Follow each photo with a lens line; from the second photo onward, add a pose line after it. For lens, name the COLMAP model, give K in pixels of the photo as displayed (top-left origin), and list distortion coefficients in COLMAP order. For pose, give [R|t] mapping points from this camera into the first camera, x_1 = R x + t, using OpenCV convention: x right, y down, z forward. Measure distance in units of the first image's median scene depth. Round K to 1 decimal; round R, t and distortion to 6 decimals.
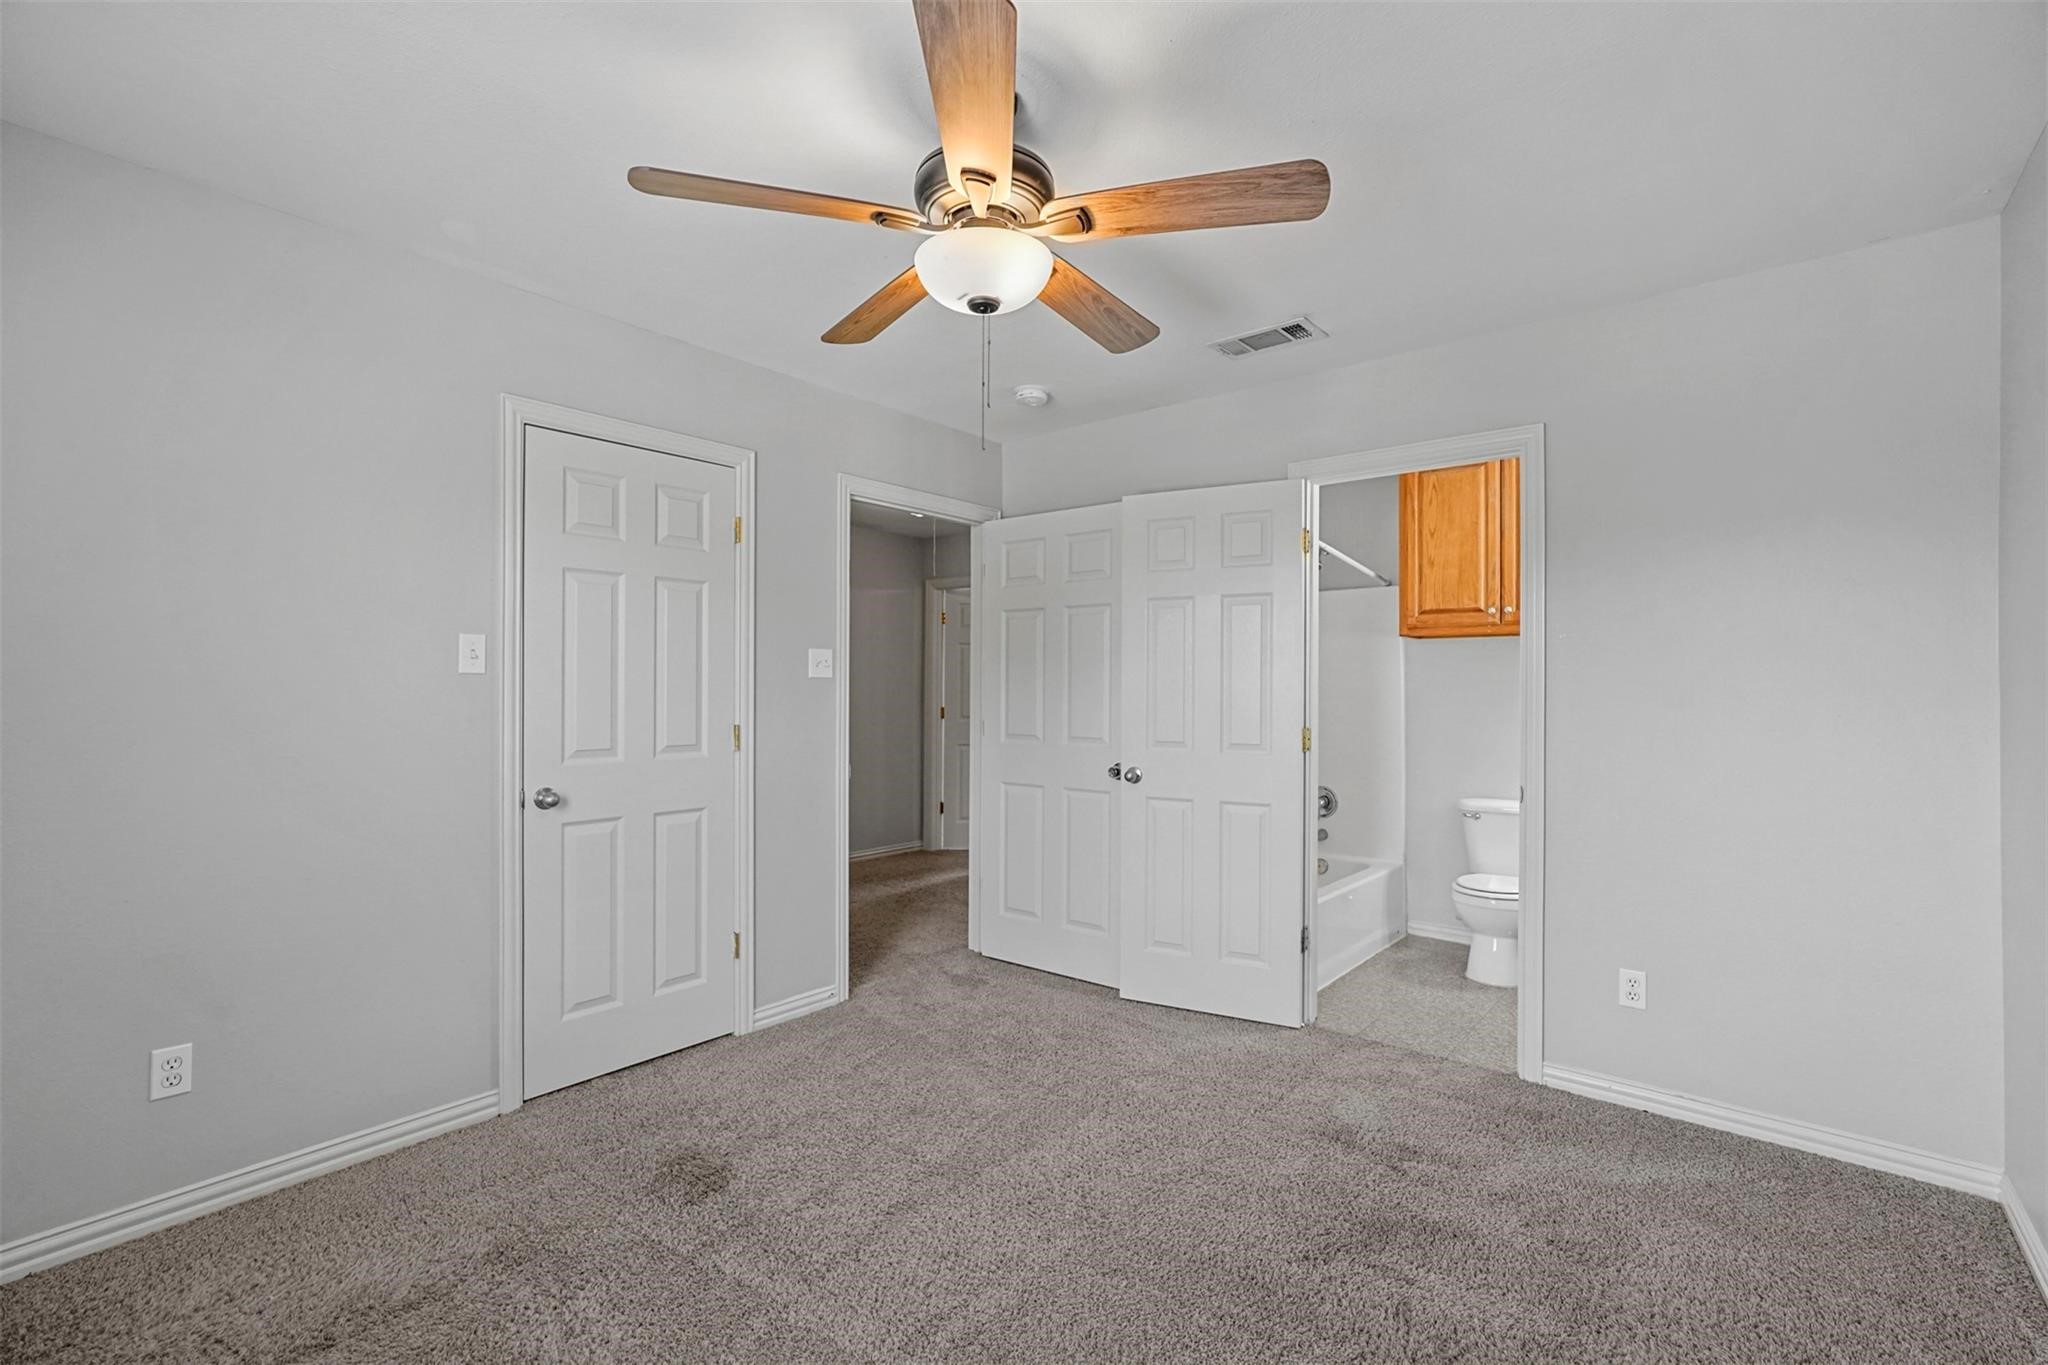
lens RADIAL K [[896.7, 0, 1024.0], [0, 896.7, 682.5], [0, 0, 1]] dist [-0.024811, 0.000265]
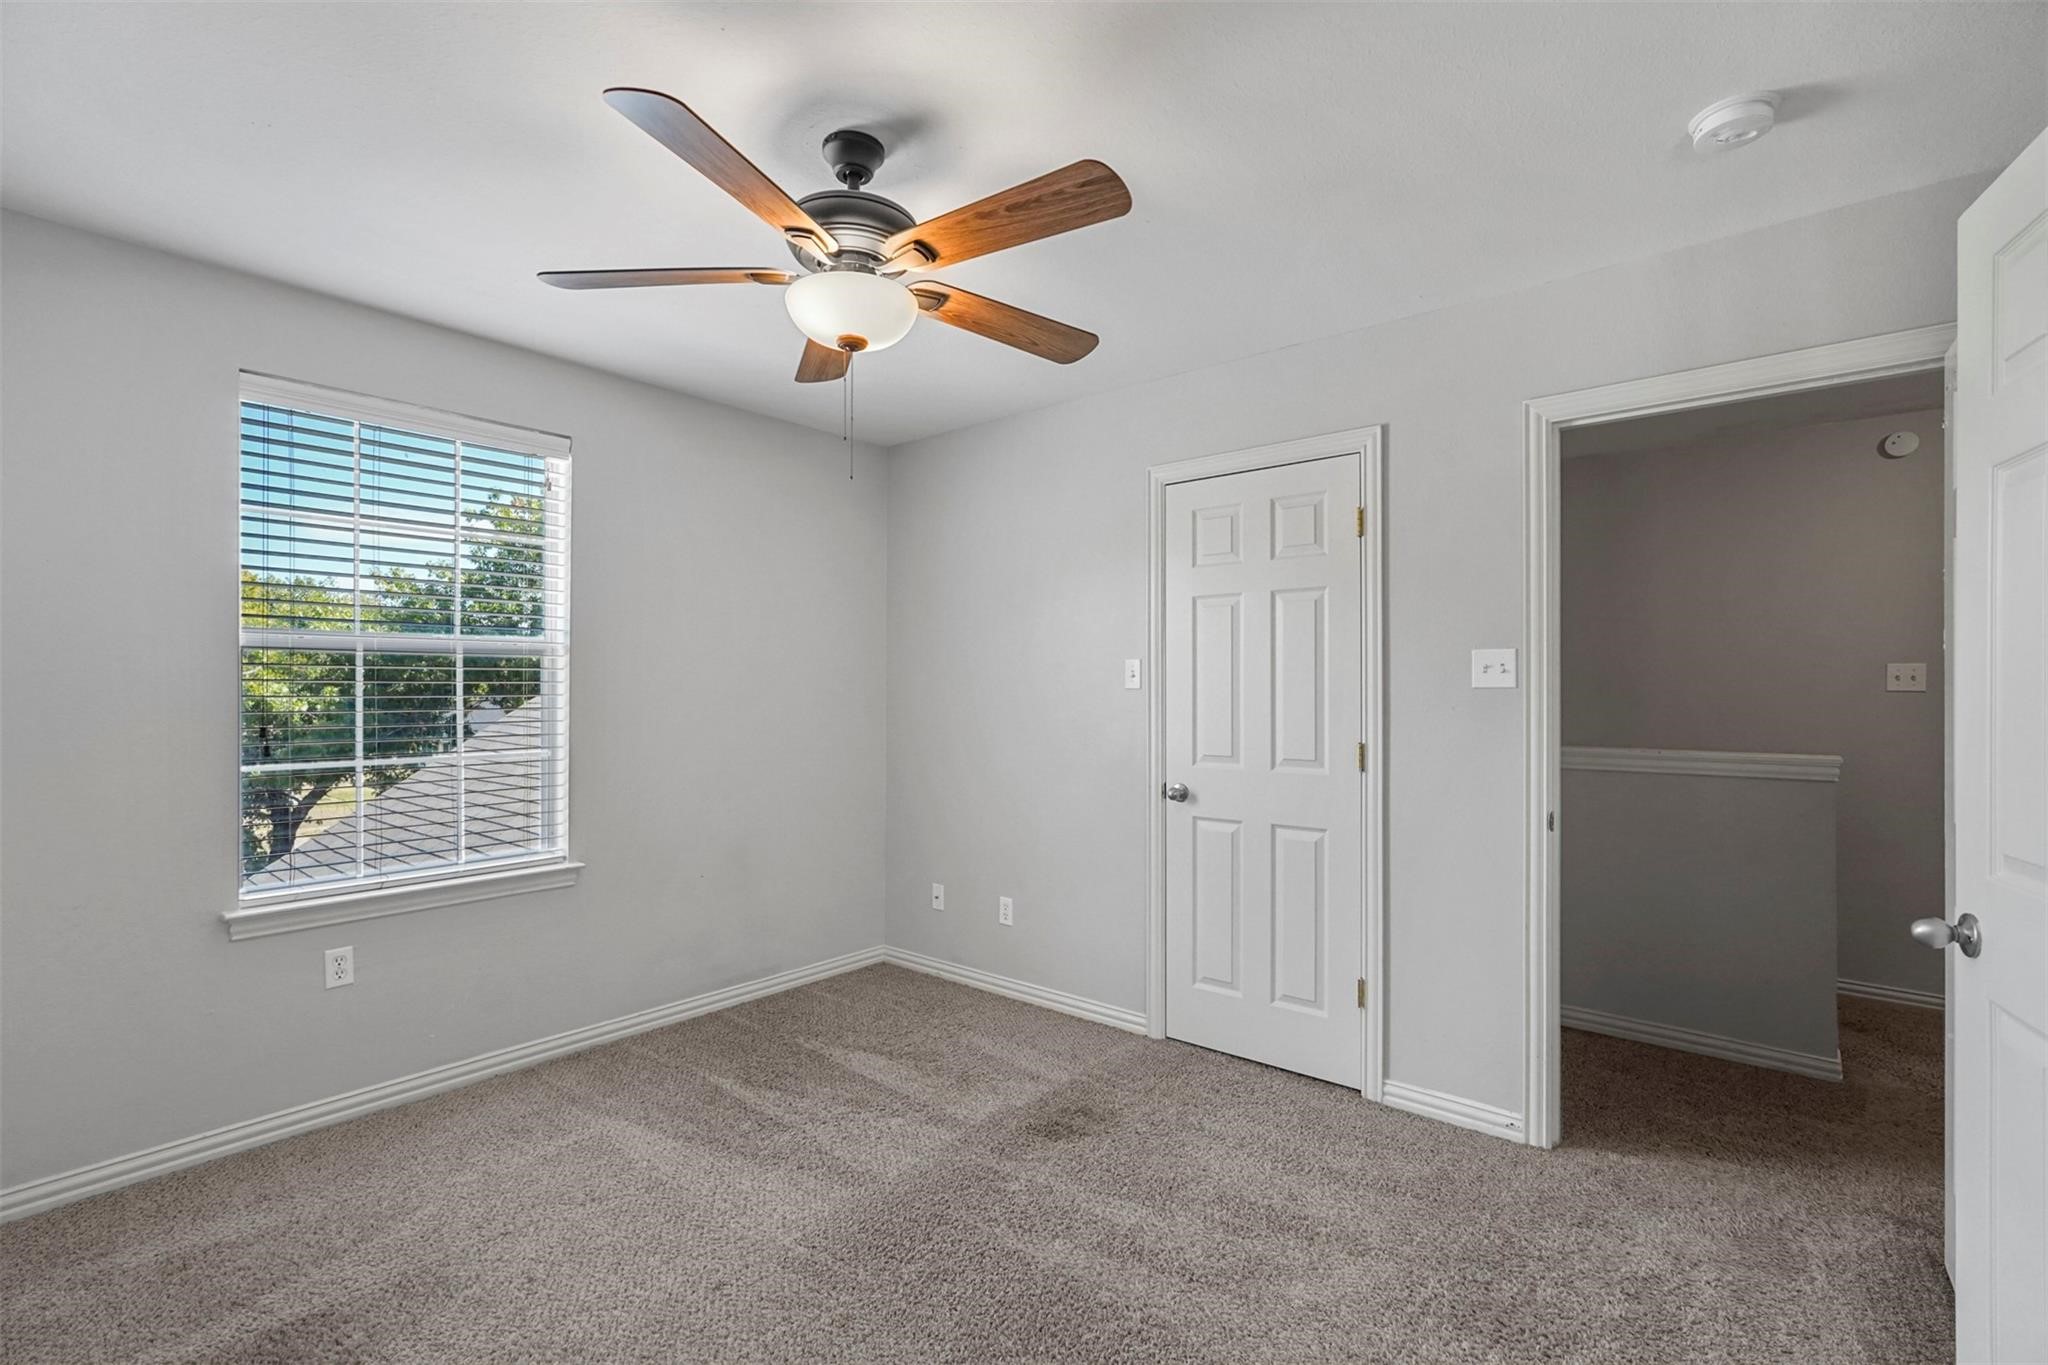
lens RADIAL K [[914.3, 0, 1022.5], [0, 914.3, 698.0], [0, 0, 1]] dist [-0.012148, 0.000830]
pose [[-0.010175, -0.001608, -0.999947, 0.653769], [-0.000569, 0.999999, -0.001602, 0.005176], [0.999948, 0.000553, -0.010176, 0.757237]]
